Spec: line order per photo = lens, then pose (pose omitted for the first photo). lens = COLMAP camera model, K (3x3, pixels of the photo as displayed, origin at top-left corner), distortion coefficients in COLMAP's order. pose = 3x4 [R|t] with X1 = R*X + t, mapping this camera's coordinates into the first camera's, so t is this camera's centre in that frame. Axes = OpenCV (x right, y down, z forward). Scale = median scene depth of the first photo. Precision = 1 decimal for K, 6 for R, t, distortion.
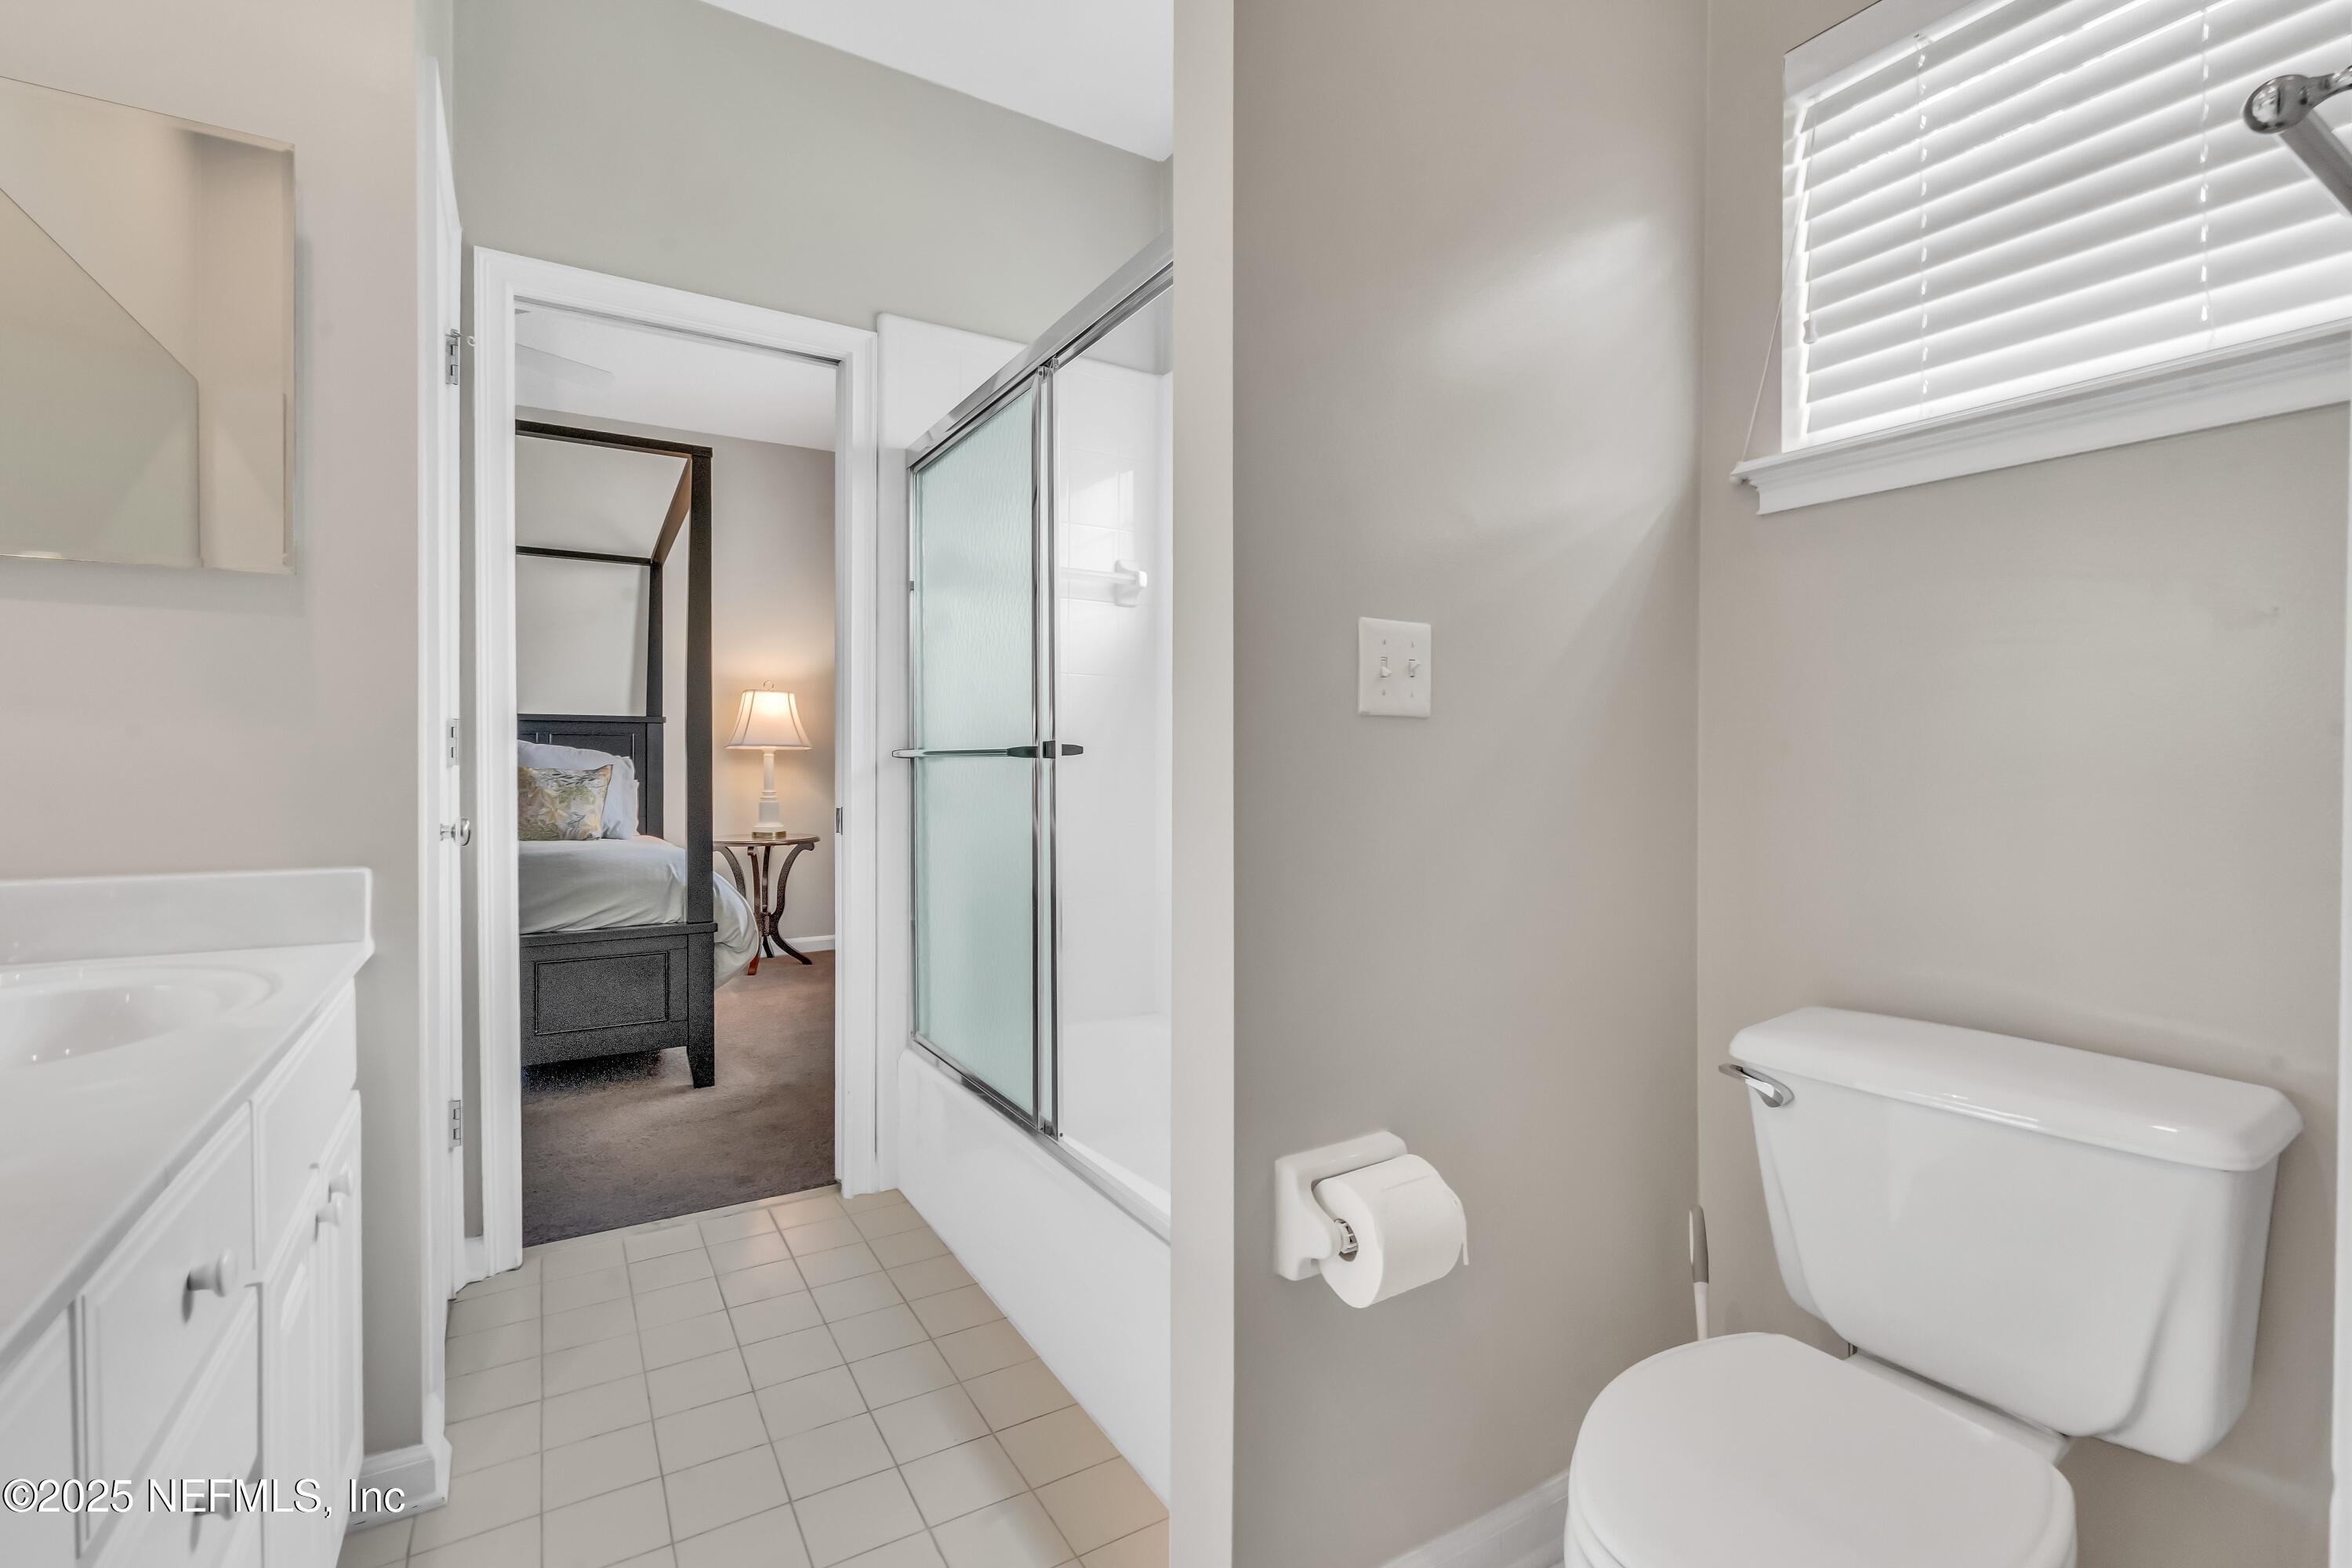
lens RADIAL K [[1049.3, 0, 1177.2], [0, 1049.3, 774.5], [0, 0, 1]] dist [-0.003488, -0.001601]
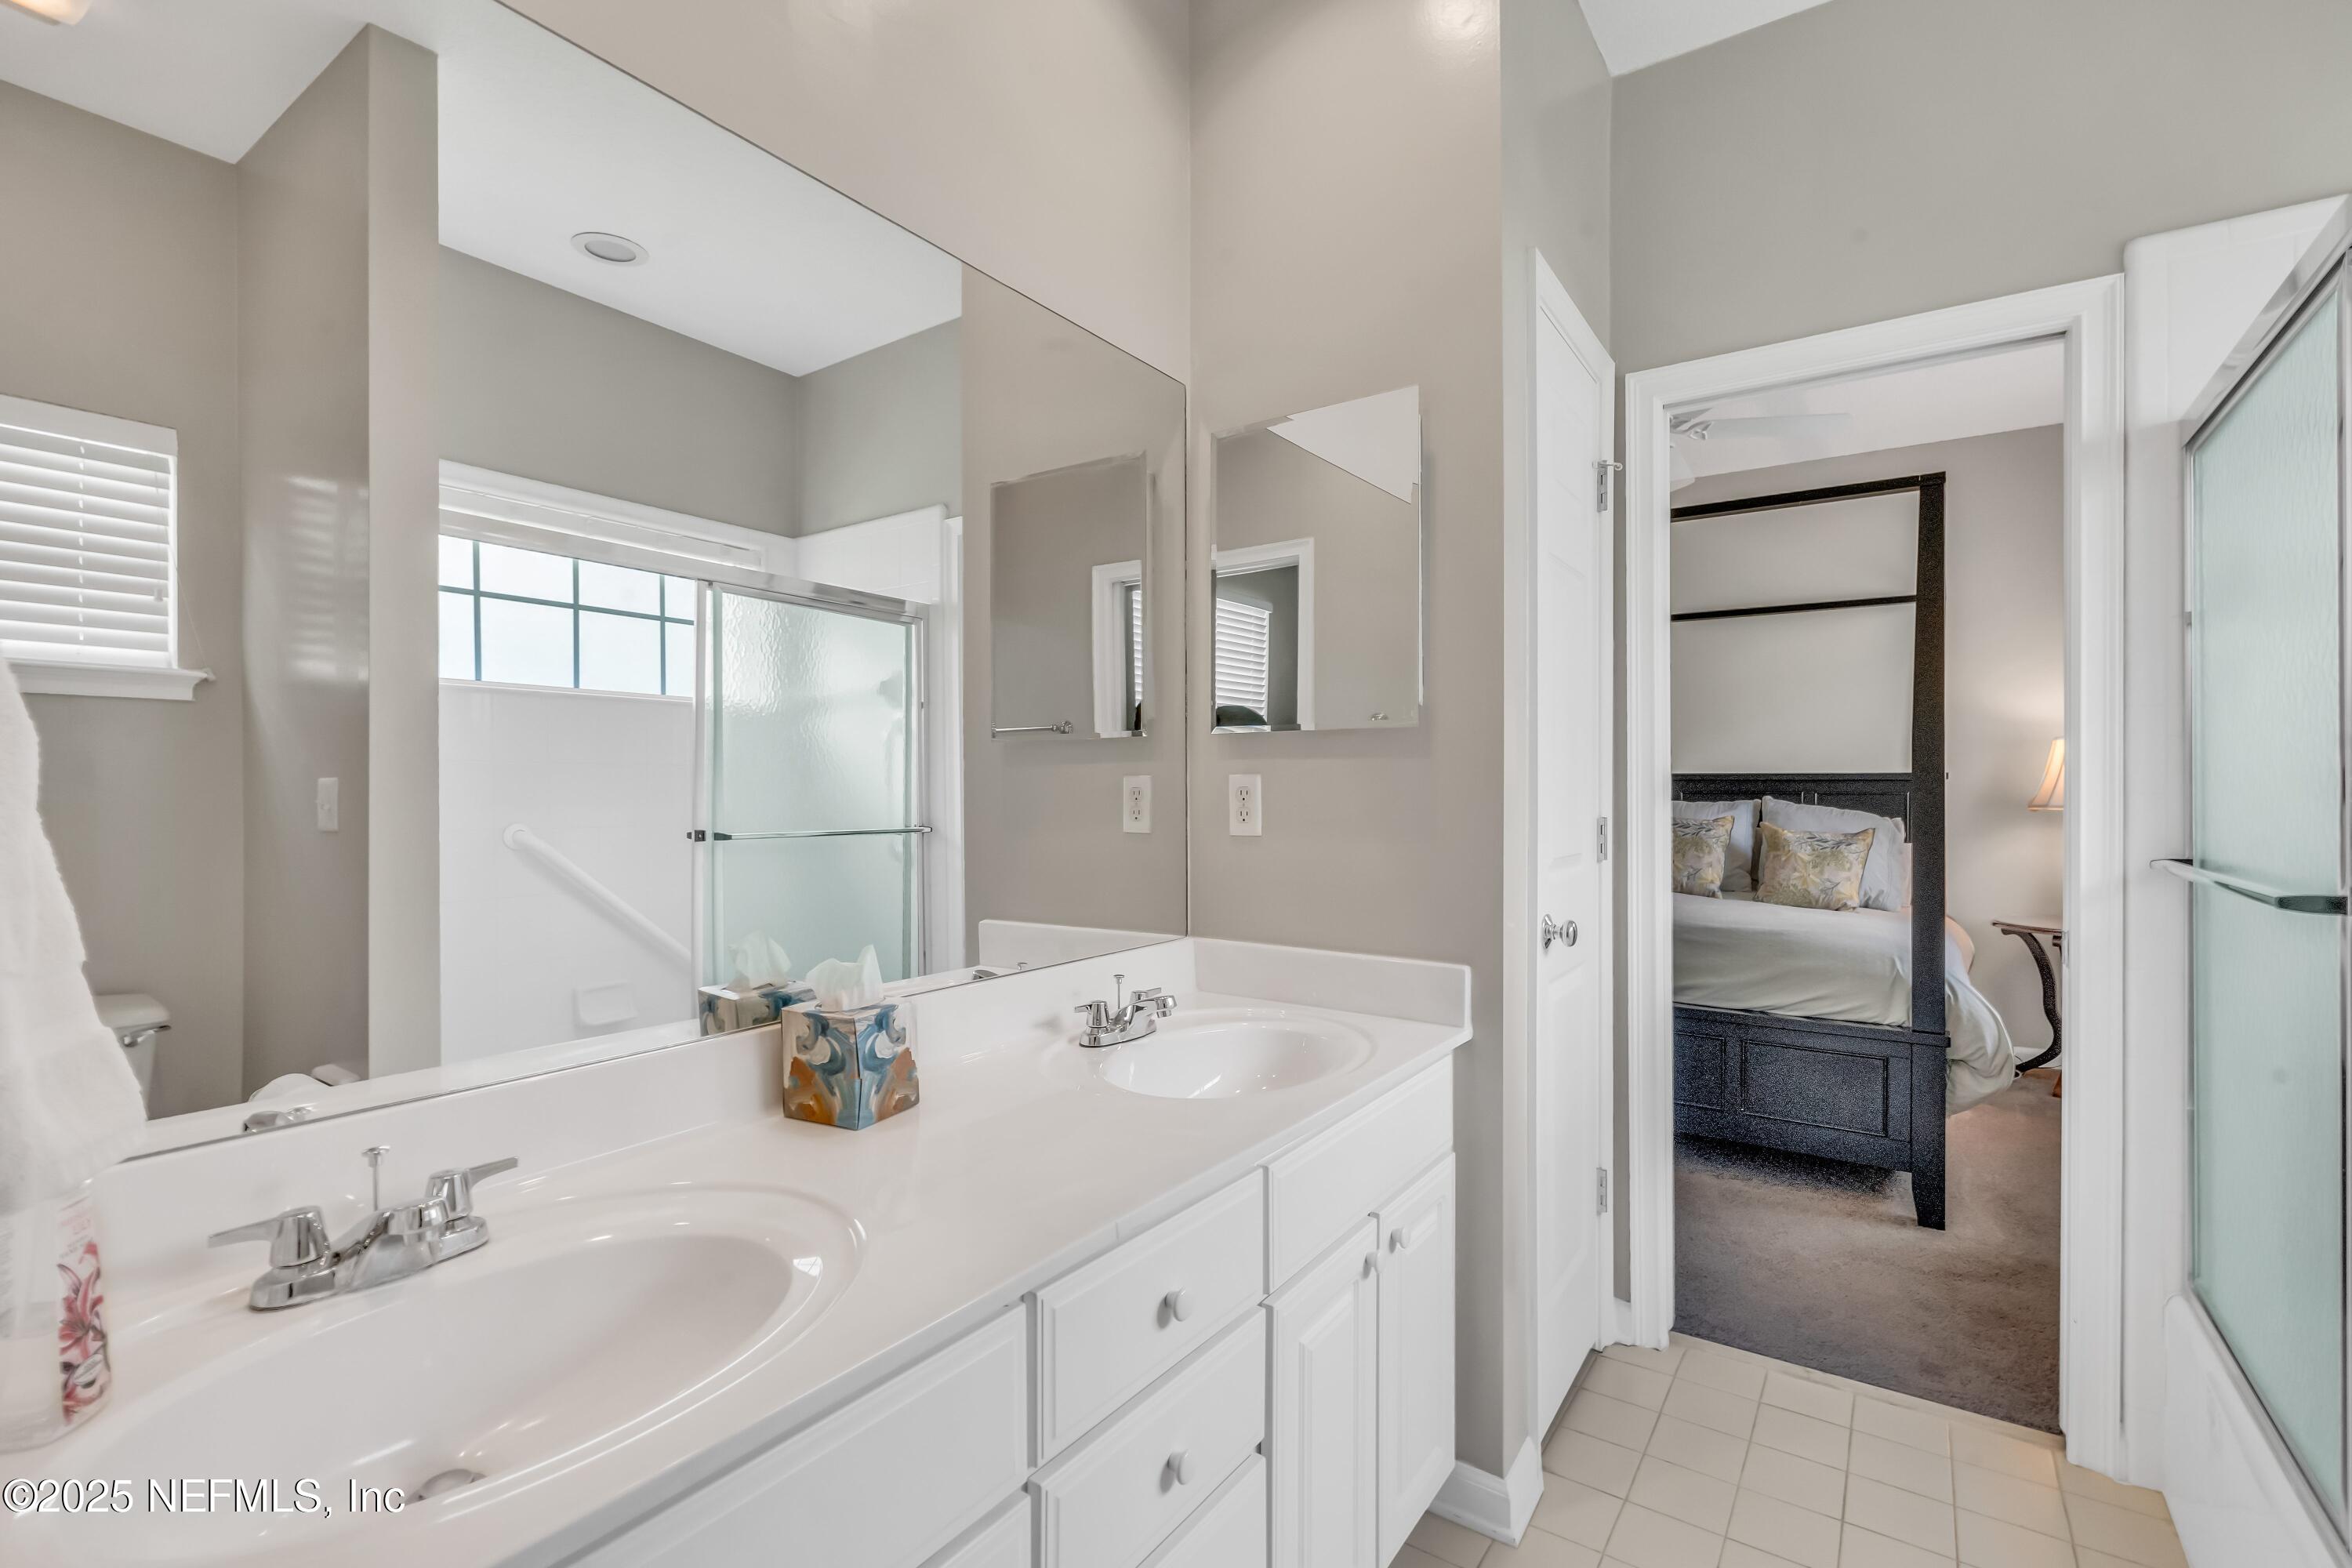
lens RADIAL K [[1049.3, 0, 1170.5], [0, 1049.3, 786.3], [0, 0, 1]] dist [-0.003488, -0.001601]
pose [[0.396321, -0.003948, -0.918103, 0.087666], [-0.009946, 0.999914, -0.008593, -0.047671], [0.918058, 0.012537, 0.396248, 0.102545]]
